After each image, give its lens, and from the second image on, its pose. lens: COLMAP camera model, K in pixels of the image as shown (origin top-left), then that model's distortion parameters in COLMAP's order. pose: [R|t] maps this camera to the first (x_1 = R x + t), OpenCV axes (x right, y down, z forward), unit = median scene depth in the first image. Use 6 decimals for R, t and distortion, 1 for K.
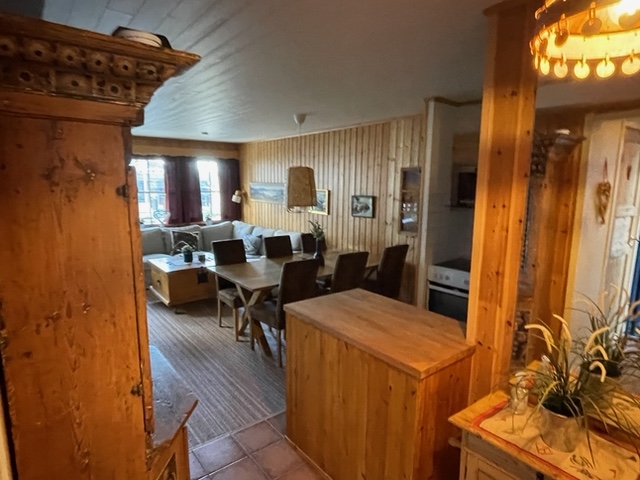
lens RADIAL K [[370.8, 0, 320.0], [0, 370.8, 240.0], [0, 0, 1]] dist [-0.000430, -0.000090]
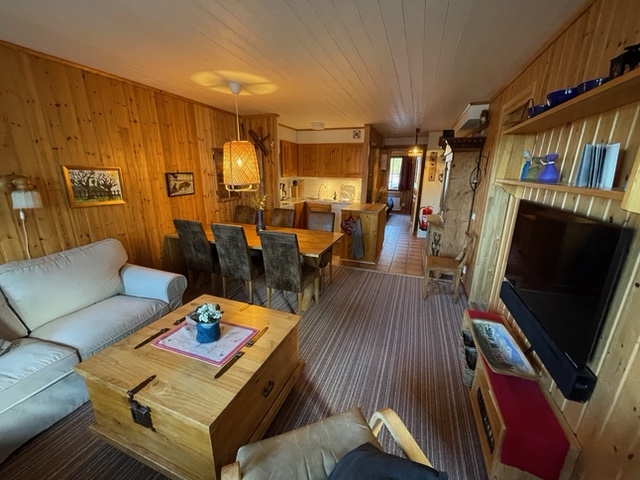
lens RADIAL K [[258.5, 0, 320.0], [0, 258.5, 240.0], [0, 0, 1]] dist [0.000467, 0.000034]
pose [[-0.503466, -0.243310, 0.829049, -0.668123], [0.118051, 0.931161, 0.344968, -0.144724], [-0.855913, 0.271549, -0.440085, 1.025224]]
